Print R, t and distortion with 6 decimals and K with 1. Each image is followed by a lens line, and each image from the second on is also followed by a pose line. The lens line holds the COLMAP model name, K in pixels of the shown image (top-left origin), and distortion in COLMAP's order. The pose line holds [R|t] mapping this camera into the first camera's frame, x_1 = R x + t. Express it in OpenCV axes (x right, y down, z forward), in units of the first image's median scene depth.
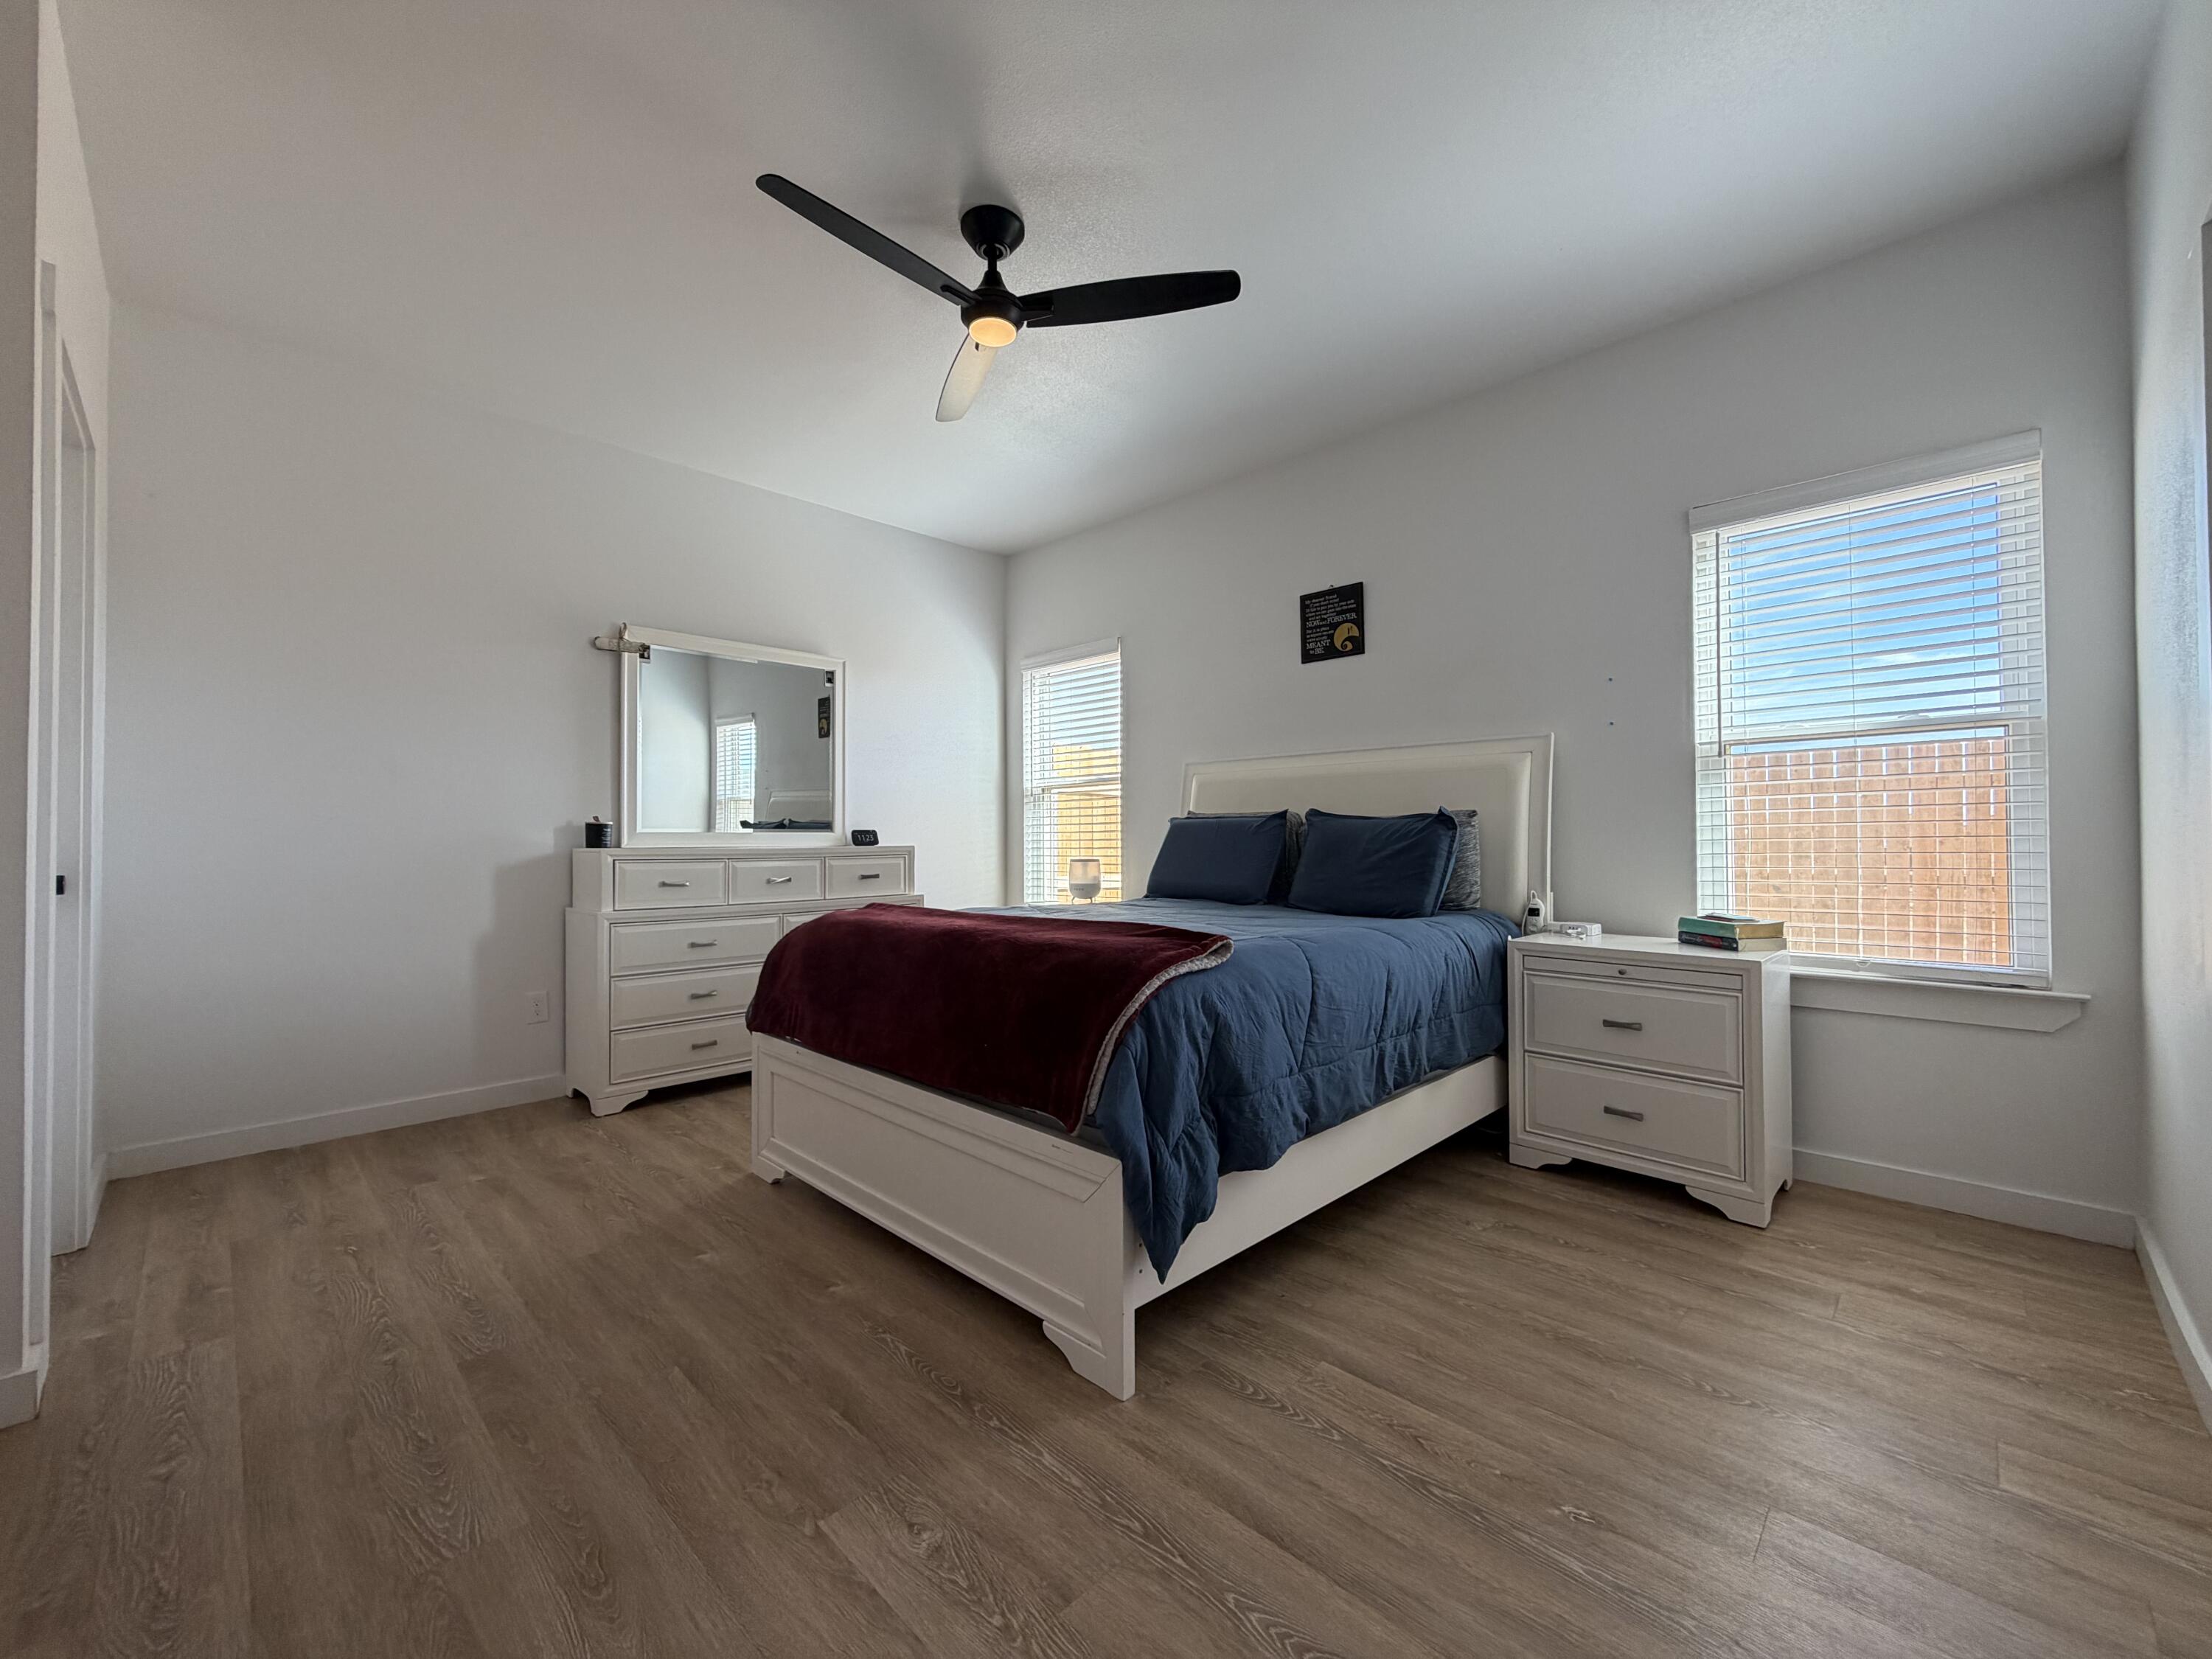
lens RADIAL K [[879.5, 0, 1103.8], [0, 879.5, 827.6], [0, 0, 1]] dist [-0.001415, 0.000493]
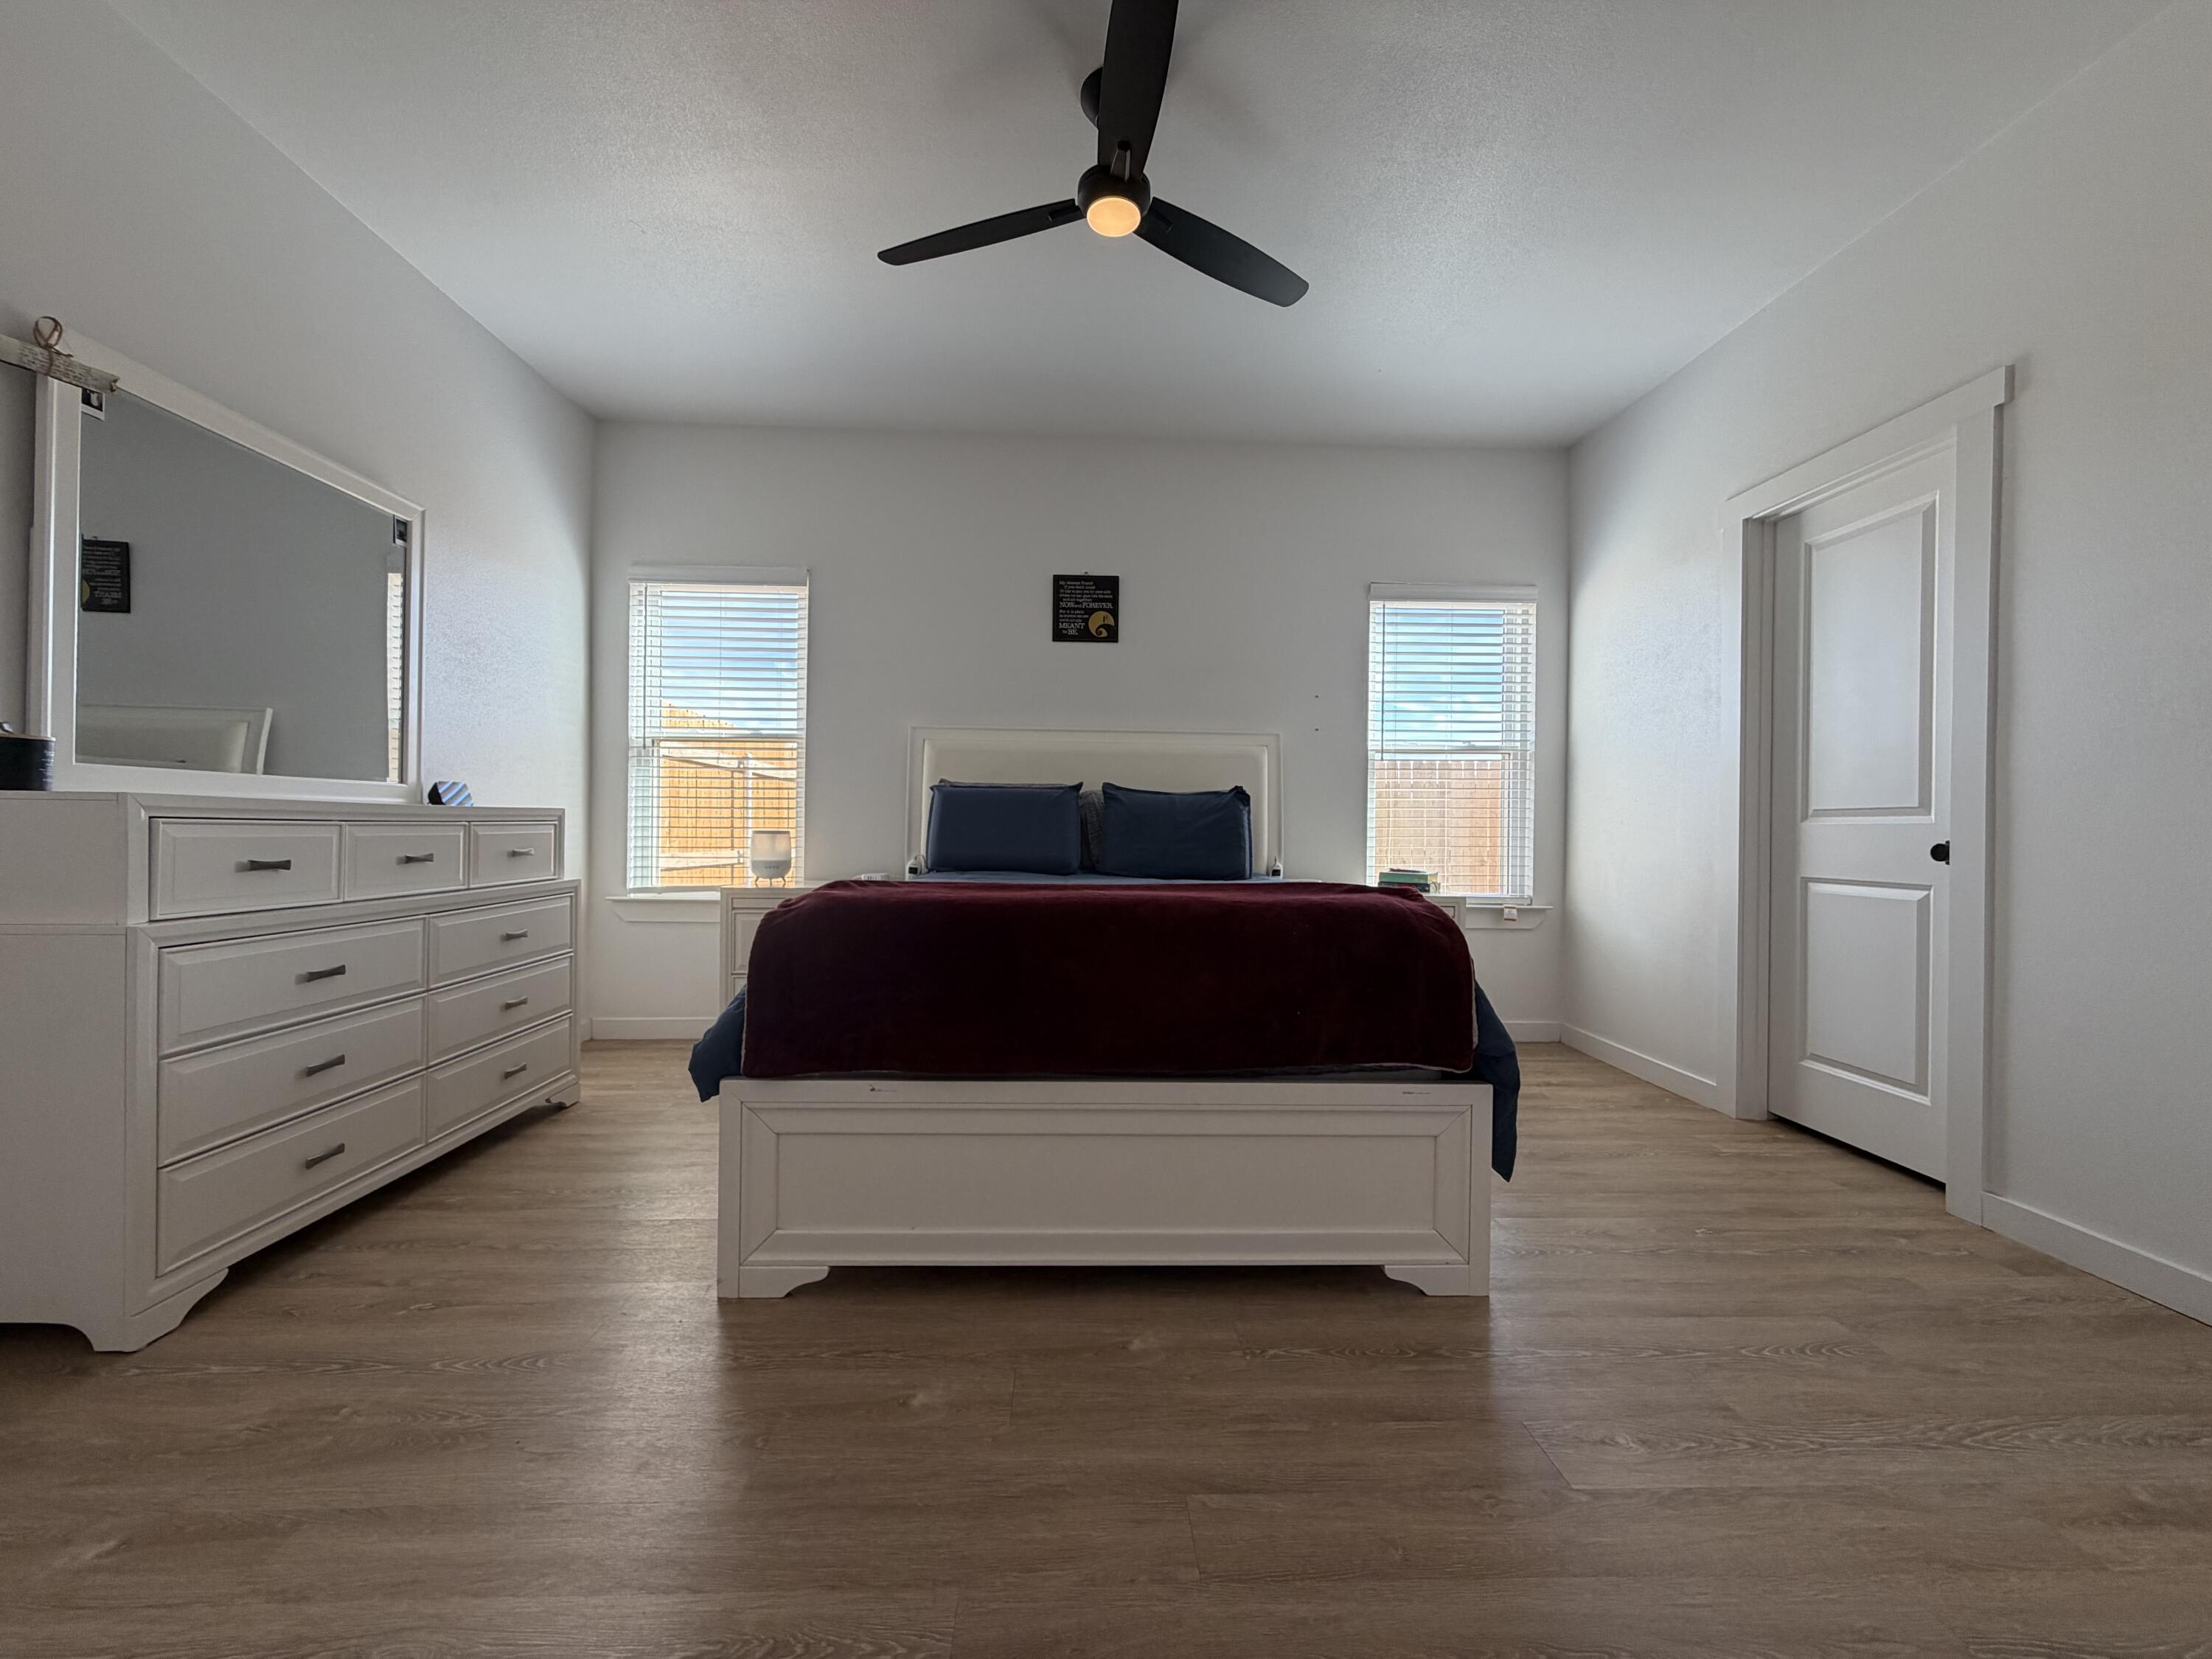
lens RADIAL K [[879.5, 0, 1097.7], [0, 879.5, 826.3], [0, 0, 1]] dist [-0.001415, 0.000493]
pose [[0.686345, 0.013486, 0.727151, -0.538509], [-0.025634, 0.999655, 0.005656, 0.025308], [-0.726824, -0.022521, 0.686454, 0.280745]]
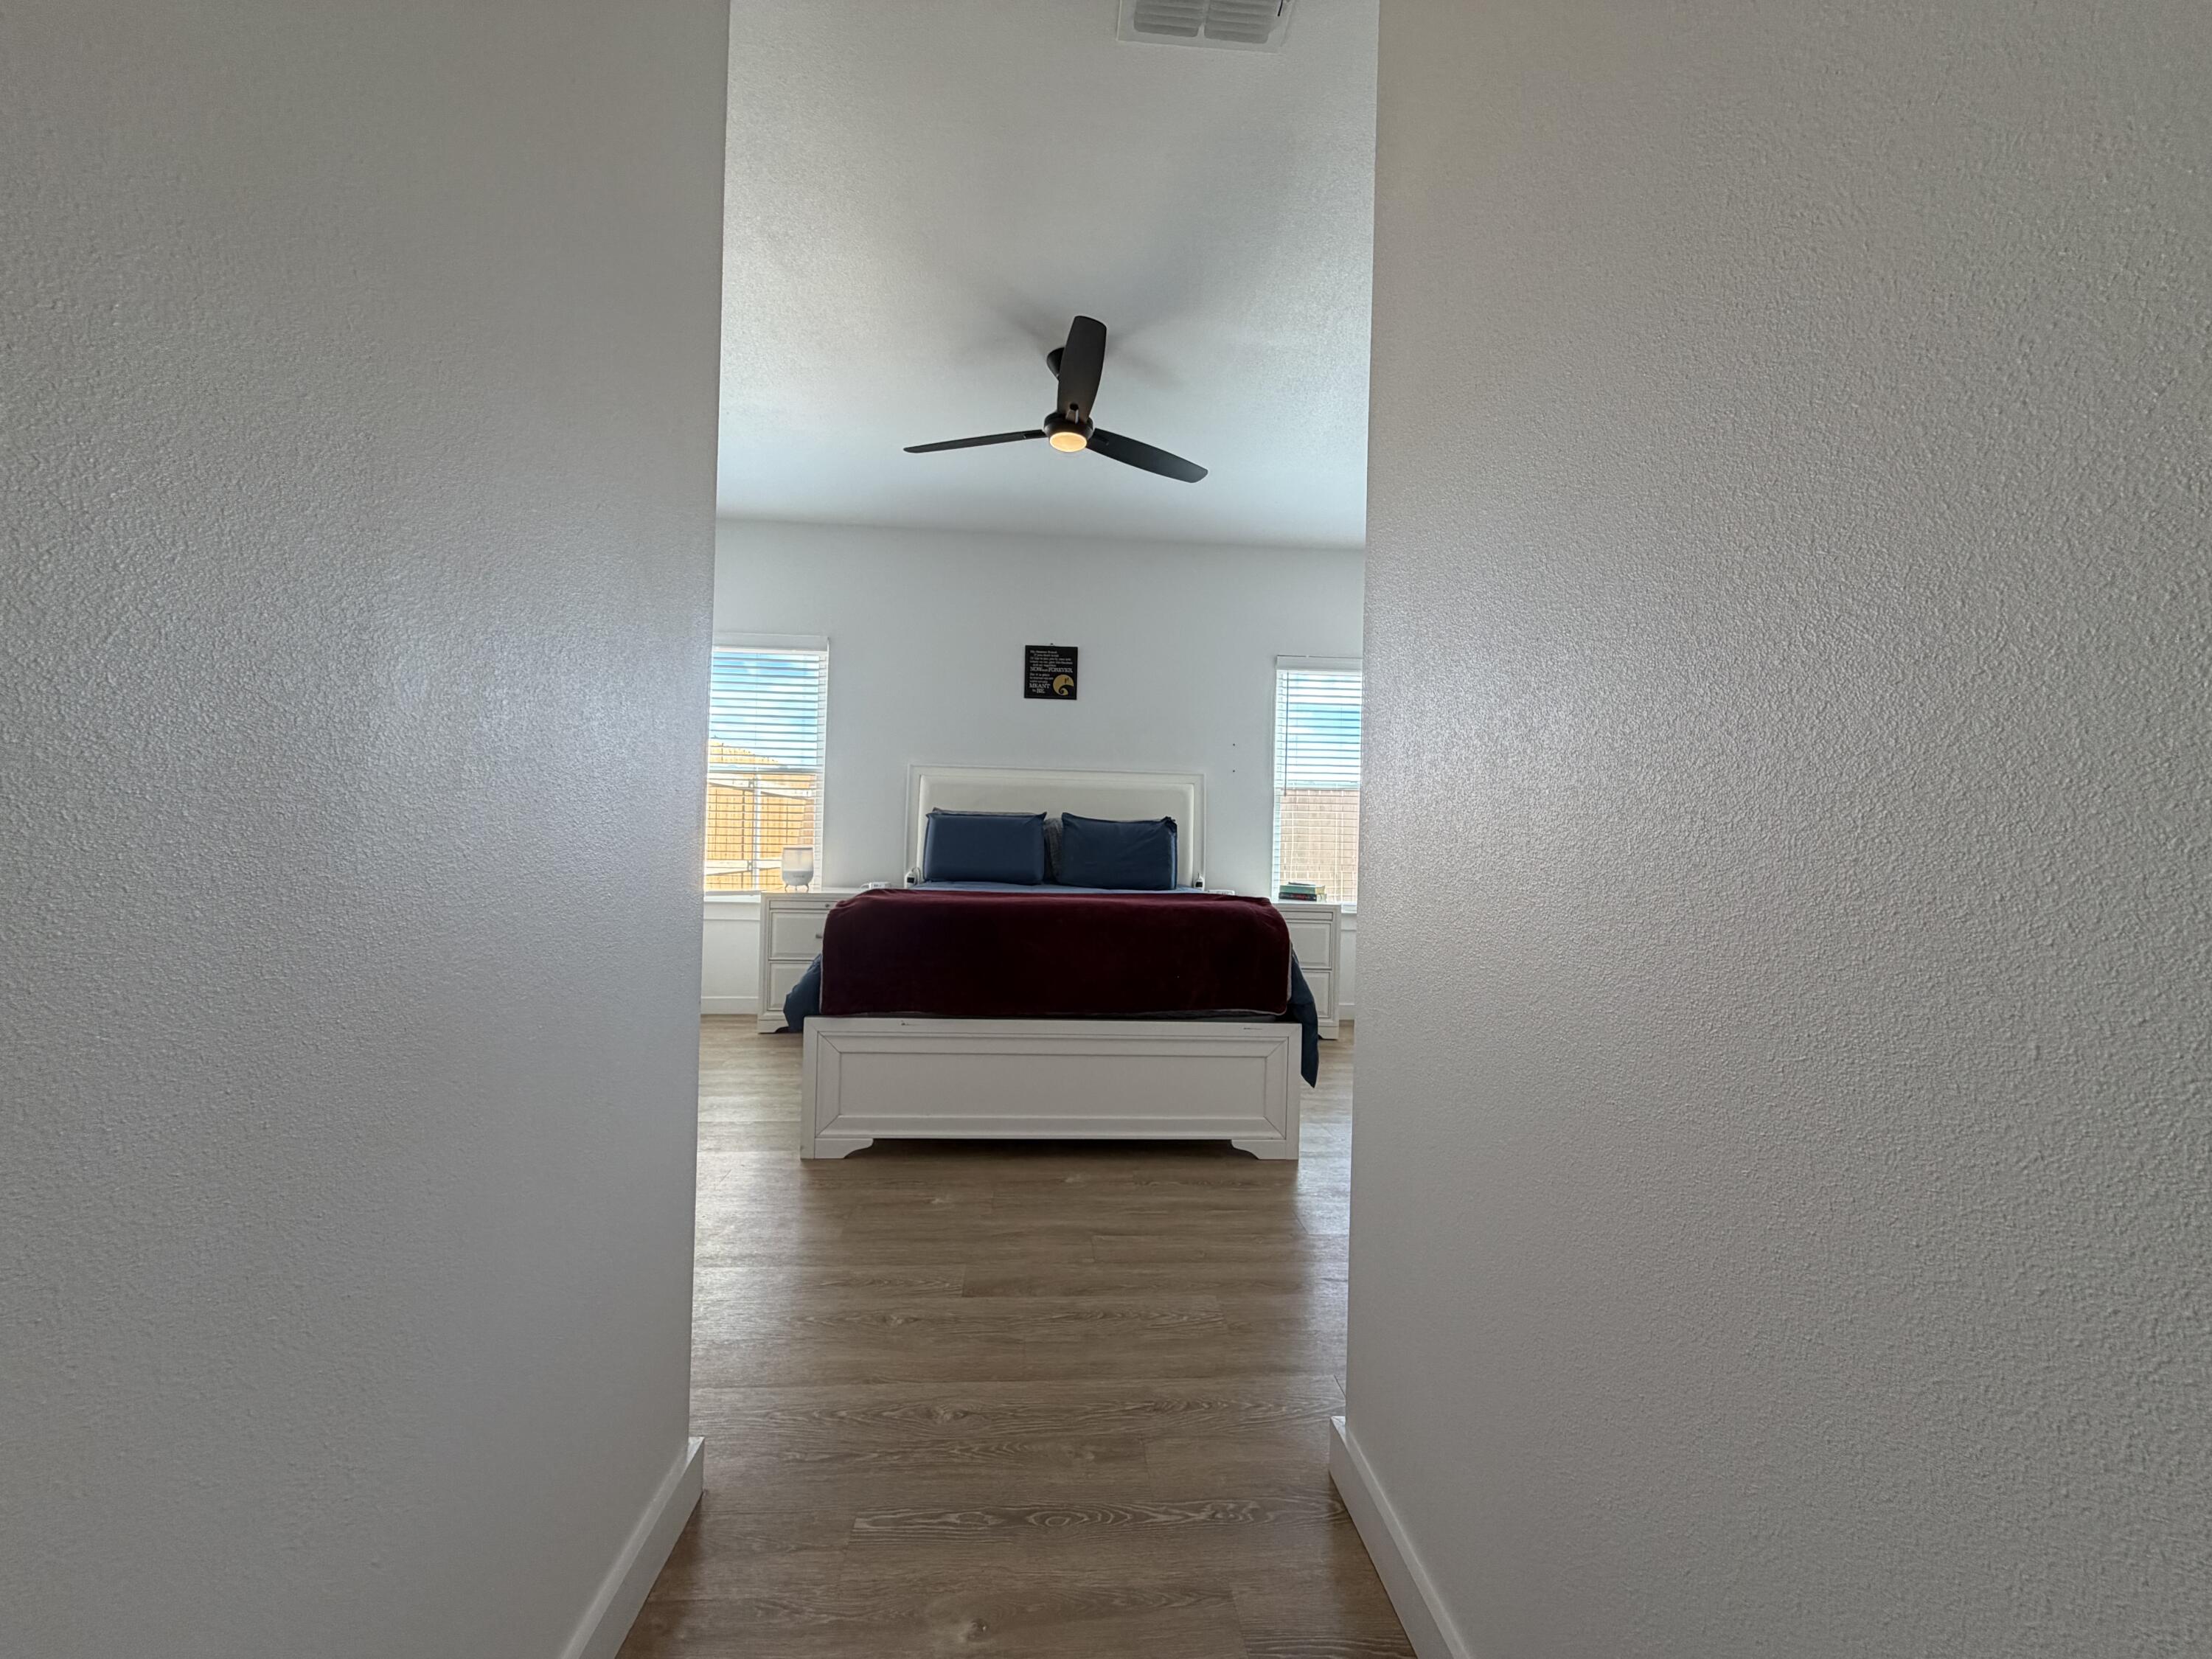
lens RADIAL K [[879.5, 0, 1099.5], [0, 879.5, 823.5], [0, 0, 1]] dist [-0.001415, 0.000493]
pose [[0.660602, 0.029466, 0.750158, -0.739664], [-0.037283, 0.999284, -0.006419, 0.001871], [-0.749810, -0.023728, 0.661227, 0.068466]]
